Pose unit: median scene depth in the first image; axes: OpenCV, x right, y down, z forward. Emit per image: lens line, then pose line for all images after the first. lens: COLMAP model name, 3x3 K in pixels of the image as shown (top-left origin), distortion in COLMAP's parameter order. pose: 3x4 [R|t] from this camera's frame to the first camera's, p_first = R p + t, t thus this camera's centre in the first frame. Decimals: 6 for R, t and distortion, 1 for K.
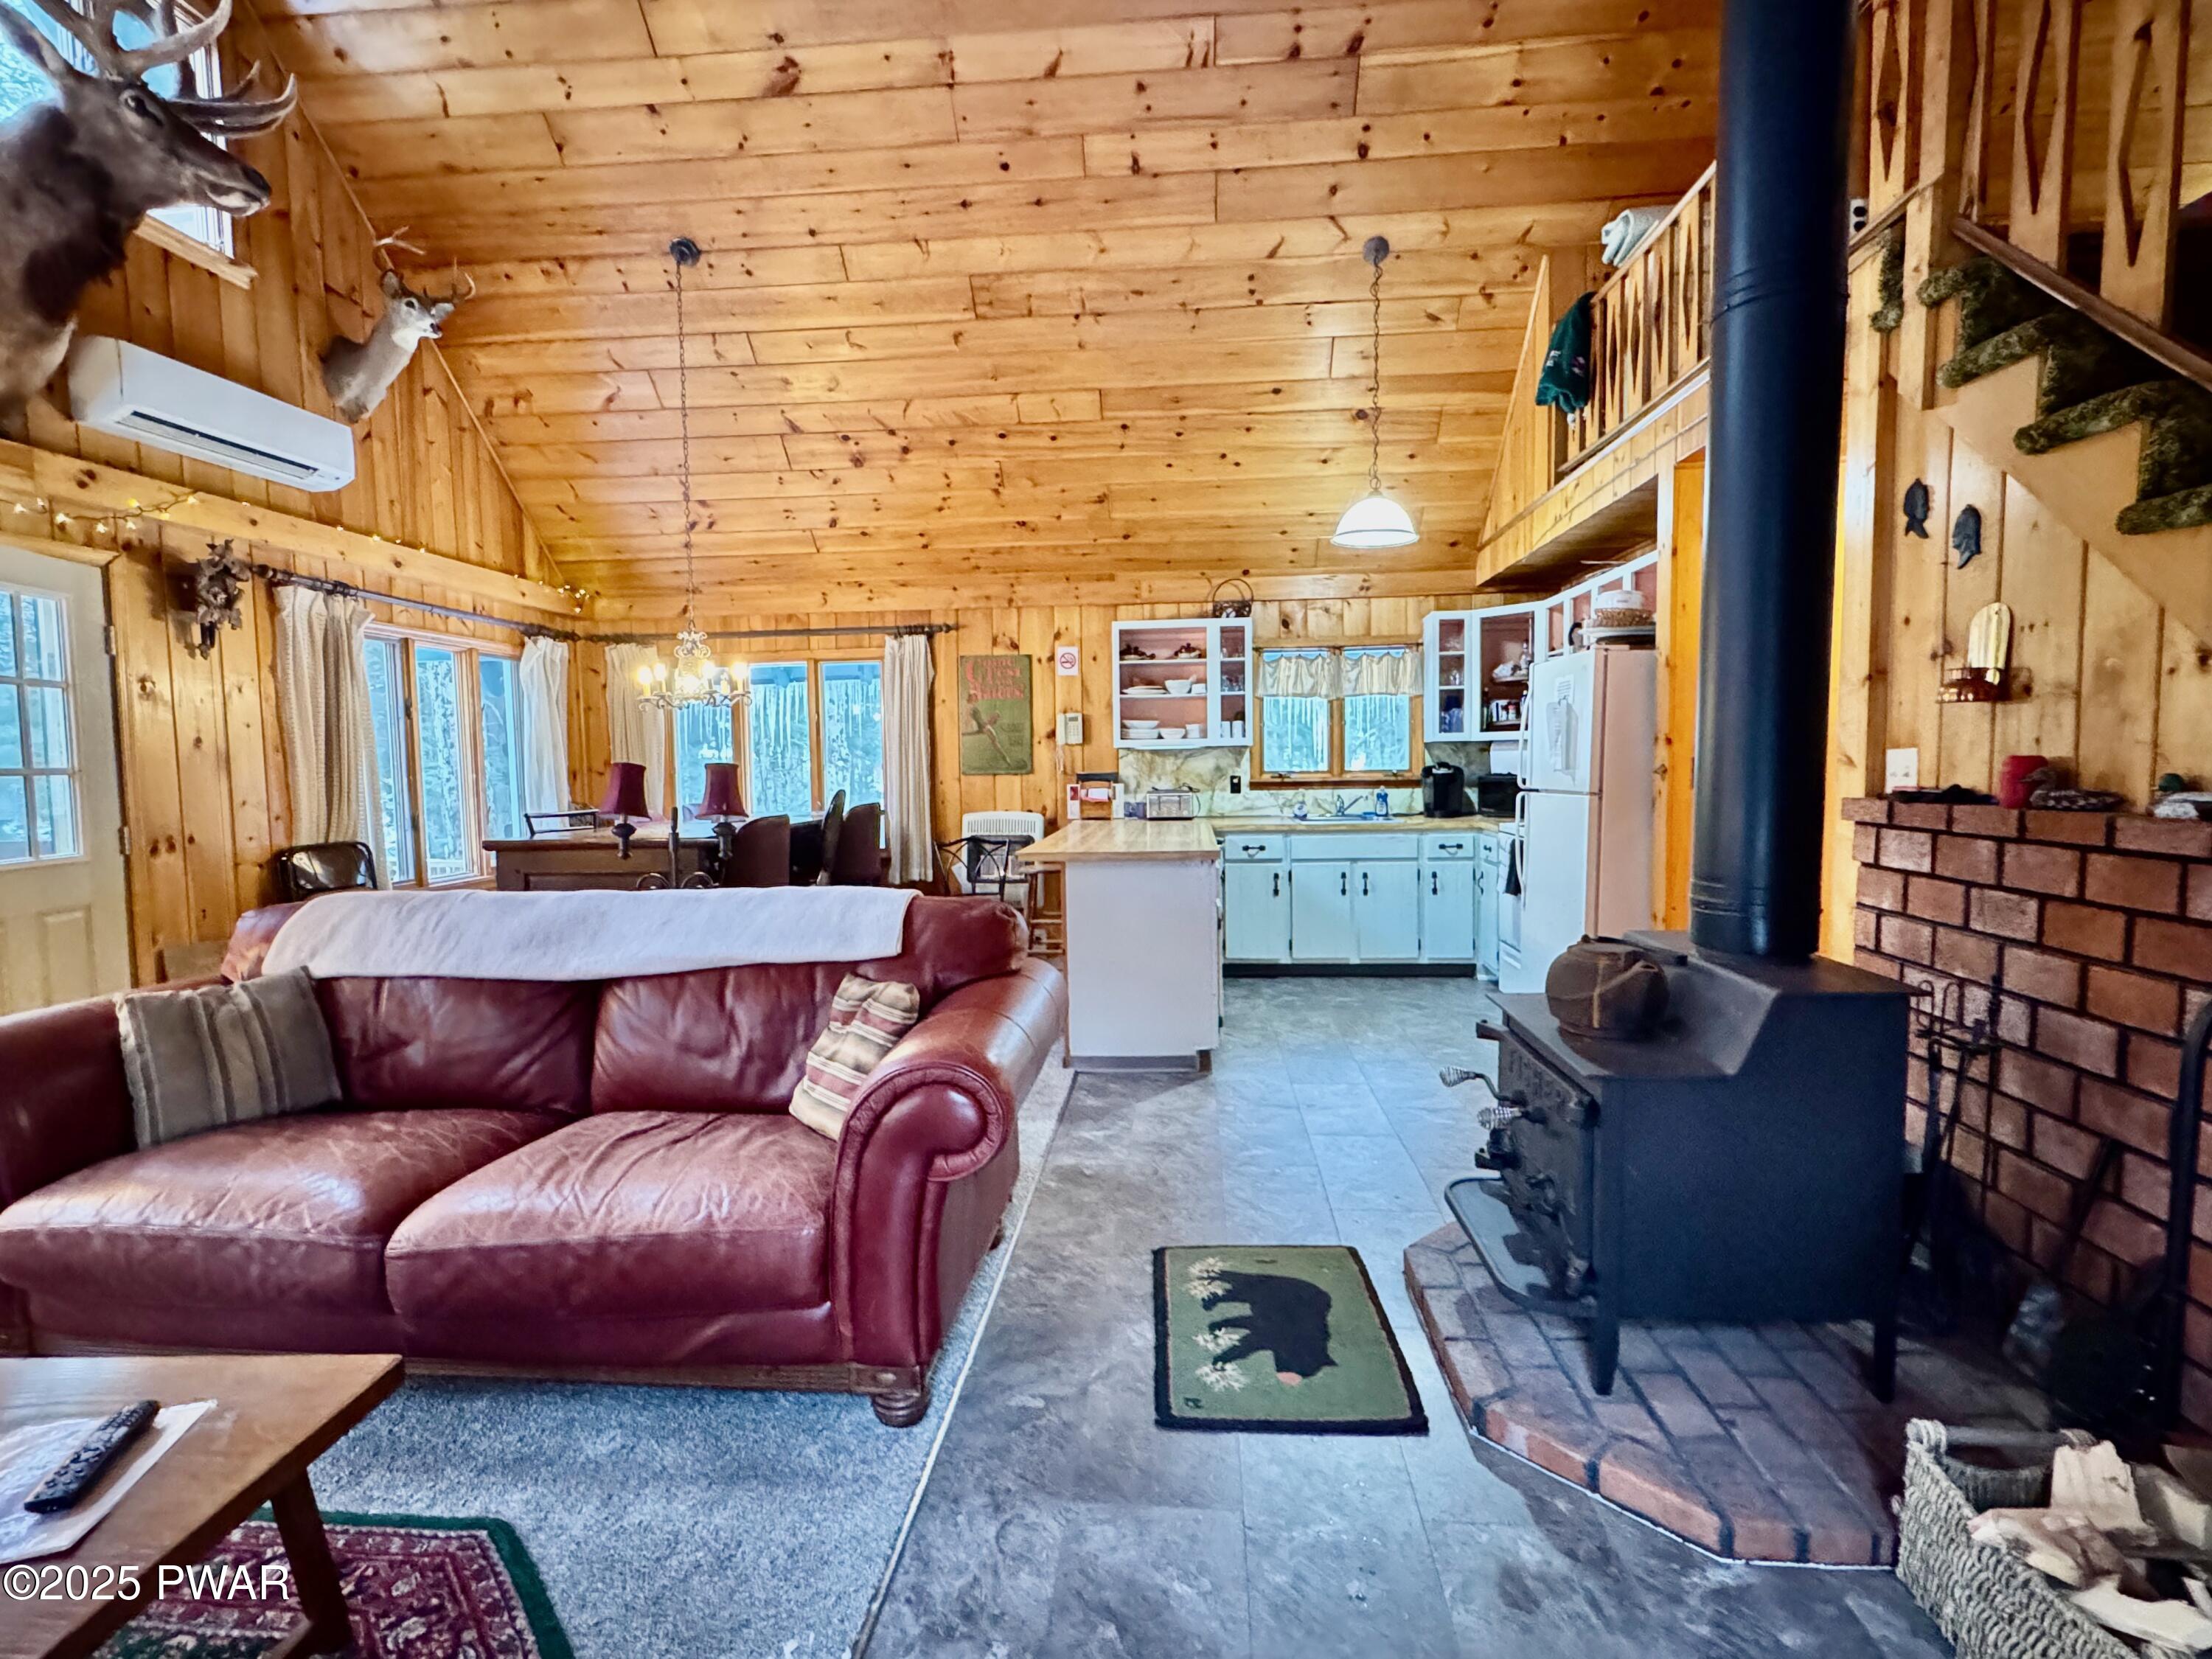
lens RADIAL K [[1062.1, 0, 1106.0], [0, 1062.1, 829.5], [0, 0, 1]] dist [-0.000955, -0.000745]
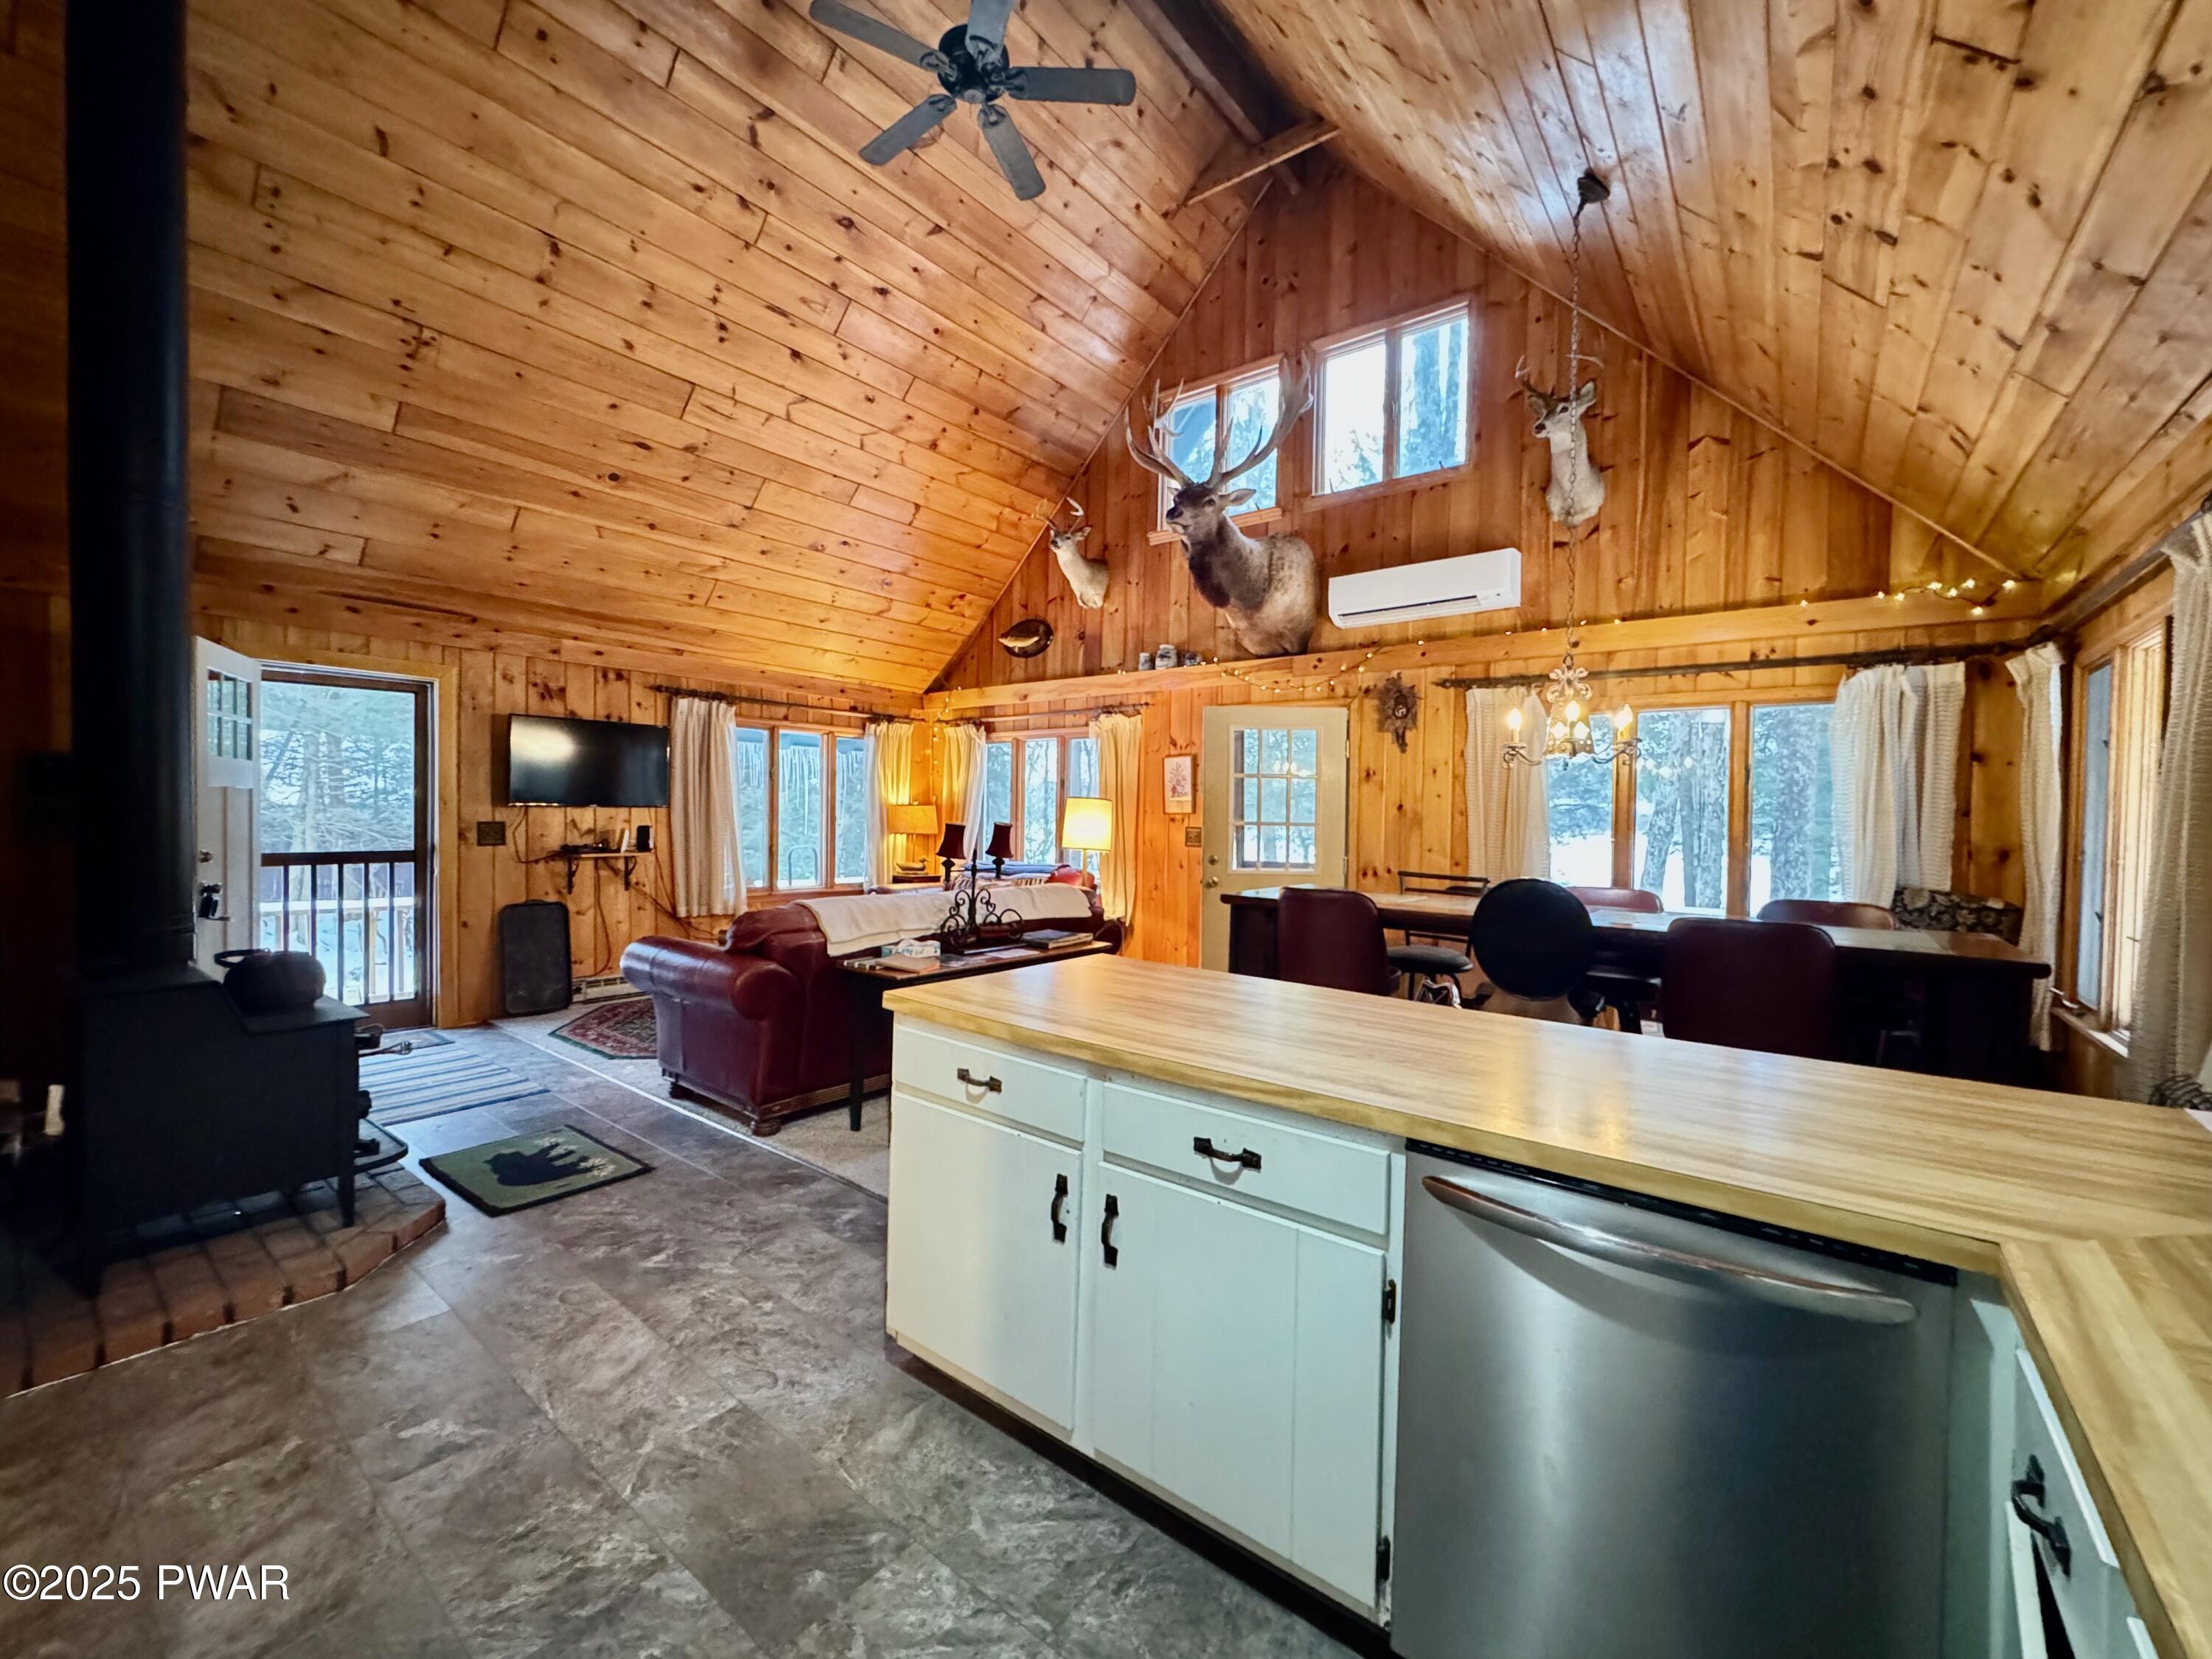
lens RADIAL K [[894.0, 0, 1106.0], [0, 894.0, 829.5], [0, 0, 1]] dist [0.001690, 0.000148]
pose [[-0.550331, 0.019892, -0.834710, 0.317343], [-0.064706, 0.995693, 0.066390, -0.077619], [0.832436, 0.090547, -0.546674, 0.958373]]
